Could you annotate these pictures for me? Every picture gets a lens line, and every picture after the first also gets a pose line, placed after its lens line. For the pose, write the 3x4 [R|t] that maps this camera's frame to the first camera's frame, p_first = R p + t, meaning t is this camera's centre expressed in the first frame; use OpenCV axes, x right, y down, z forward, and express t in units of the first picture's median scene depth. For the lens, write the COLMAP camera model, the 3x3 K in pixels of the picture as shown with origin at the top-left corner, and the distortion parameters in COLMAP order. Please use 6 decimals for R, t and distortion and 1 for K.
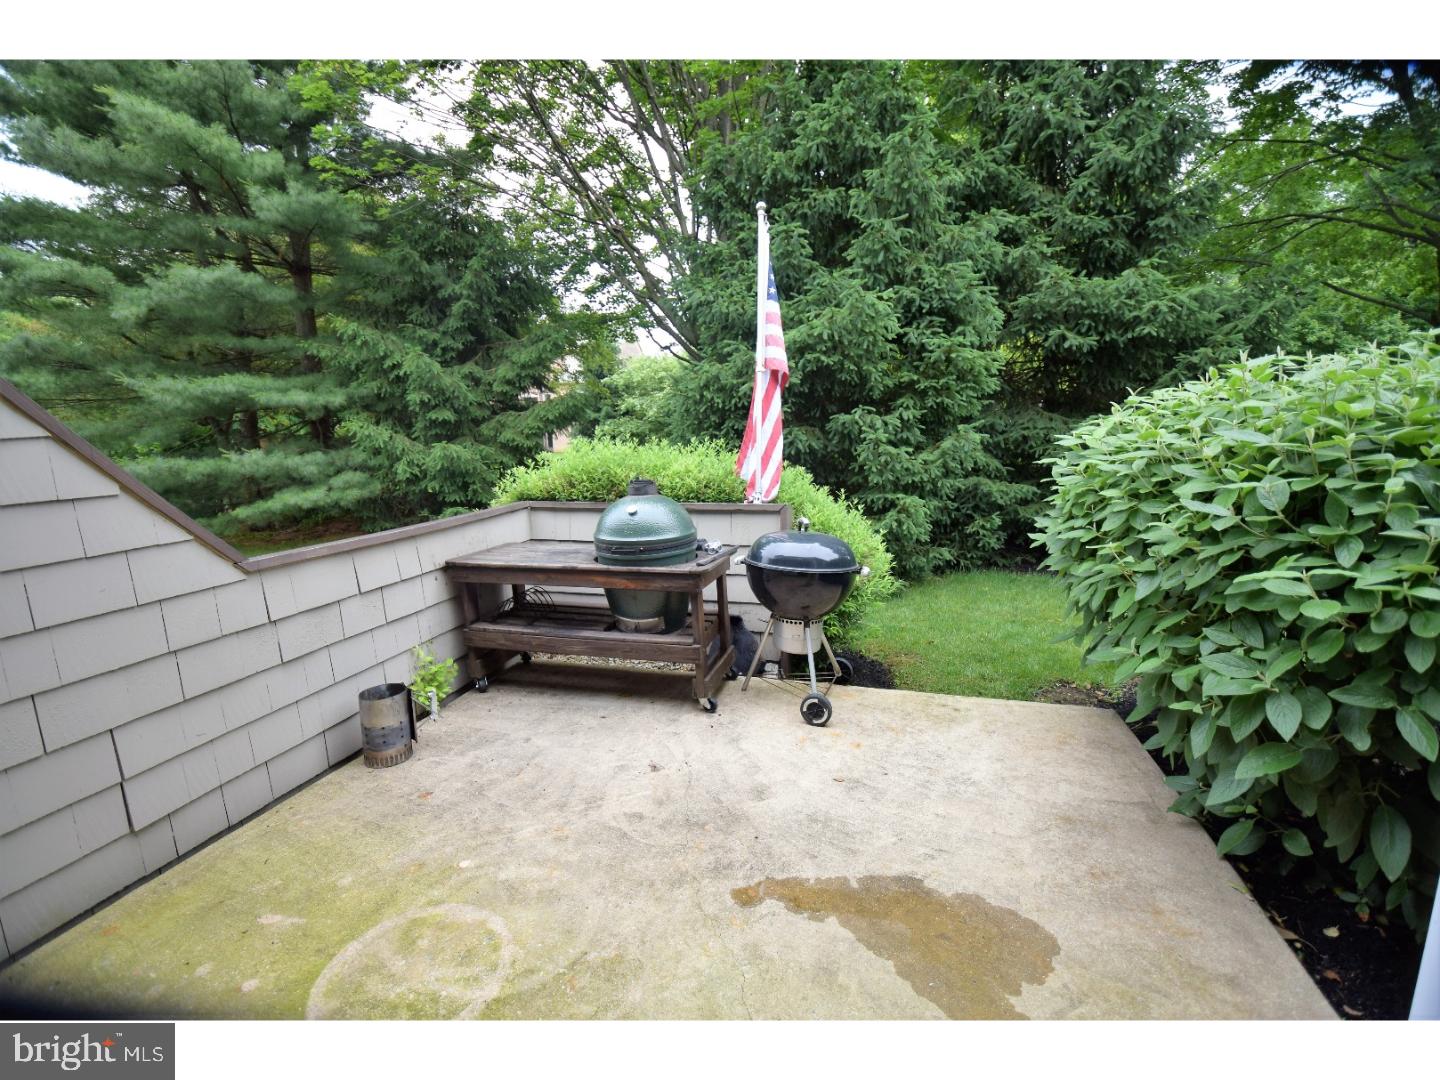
lens RADIAL K [[633.0, 0, 721.2], [0, 633.0, 532.0], [0, 0, 1]] dist [0.002002, -0.018444]
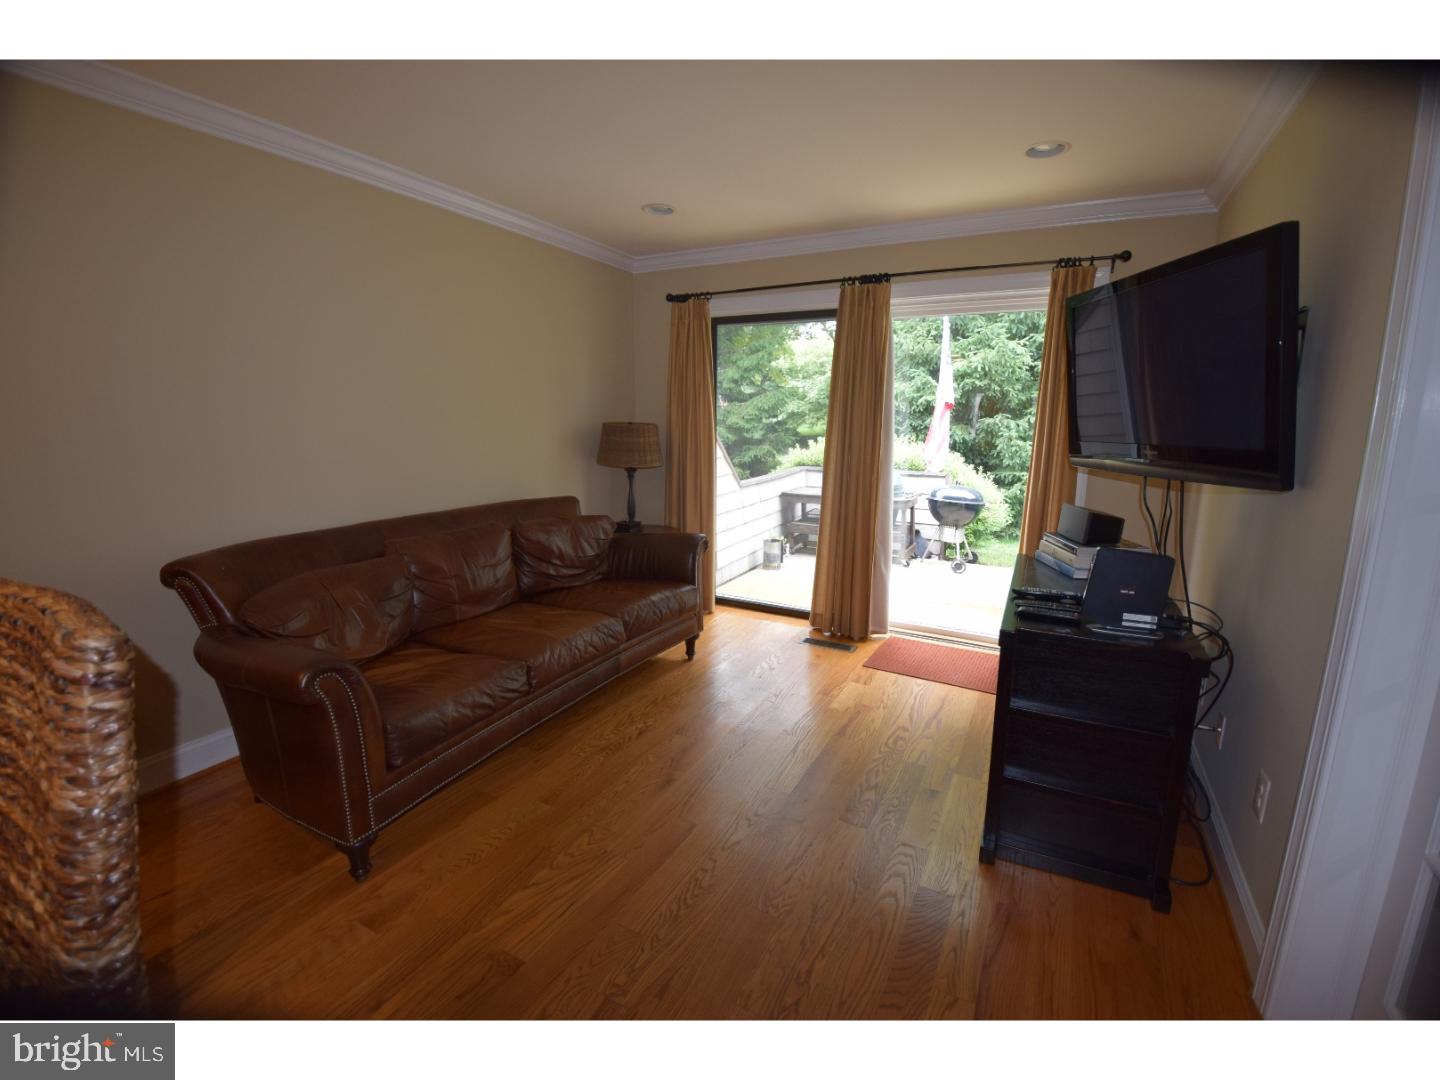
lens RADIAL K [[637.1, 0, 718.1], [0, 637.1, 535.2], [0, 0, 1]] dist [0.011250, -0.019224]
pose [[0.975569, 0.064231, -0.210095, -0.101906], [-0.055018, 0.997262, 0.049412, 0.054767], [0.212694, -0.036646, 0.976431, -0.655580]]
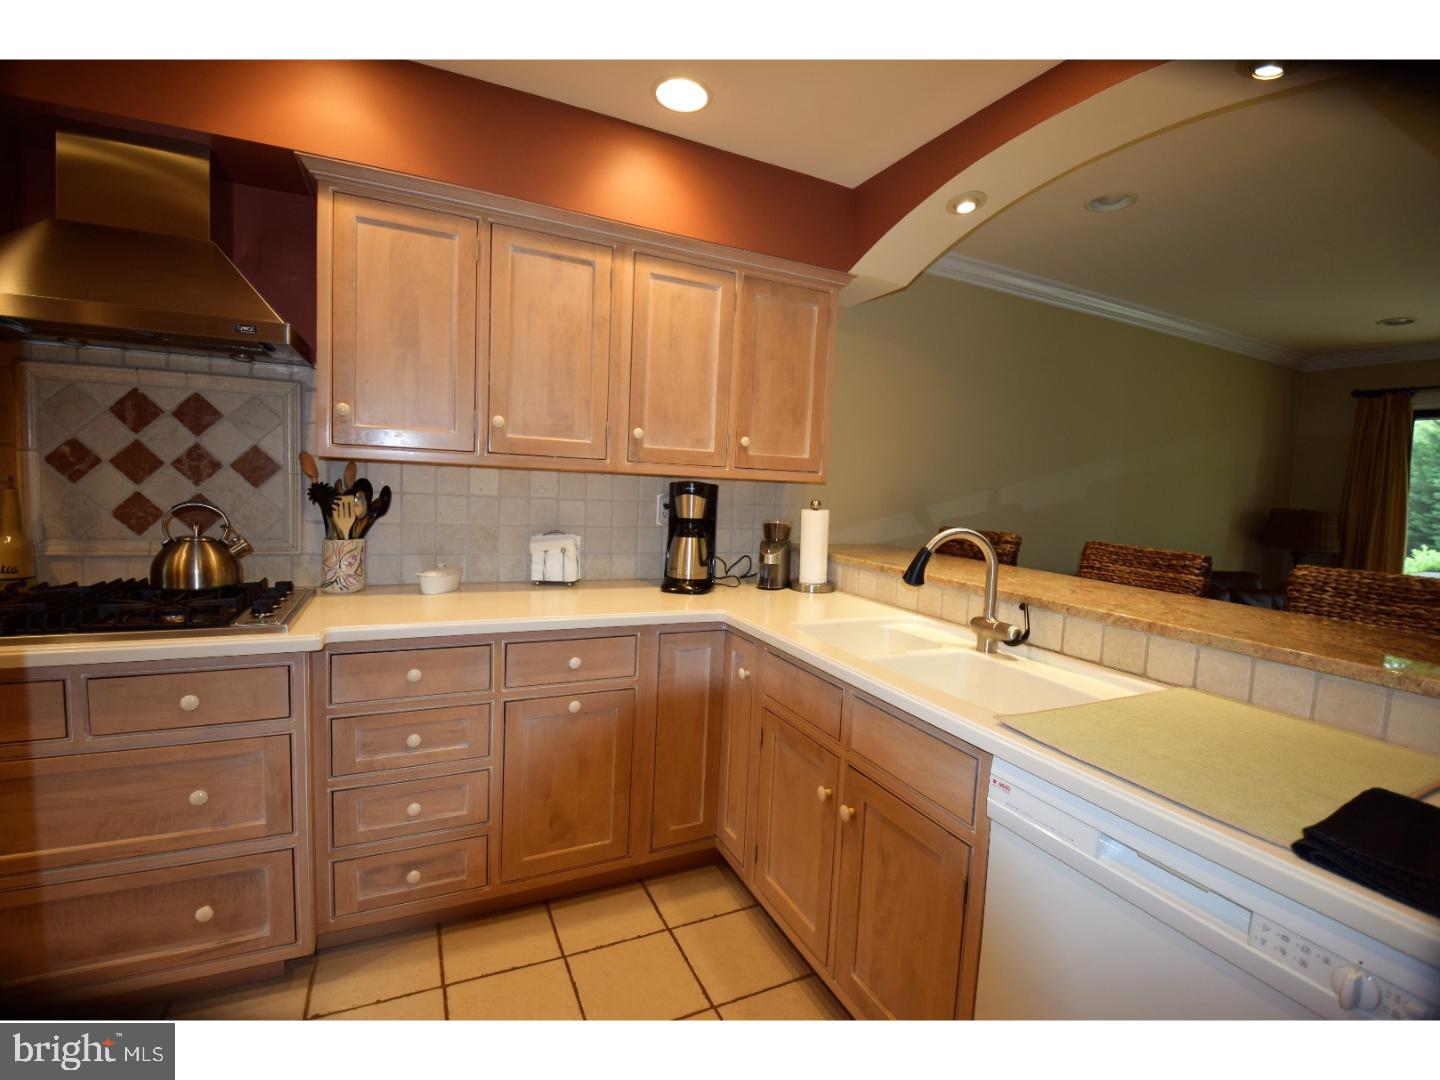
lens RADIAL K [[637.1, 0, 718.1], [0, 637.1, 535.2], [0, 0, 1]] dist [0.011250, -0.019224]
pose [[0.663910, 0.108978, -0.739829, -0.252331], [-0.165426, 0.986217, -0.003180, 0.113469], [0.729286, 0.124498, 0.672787, -0.964485]]
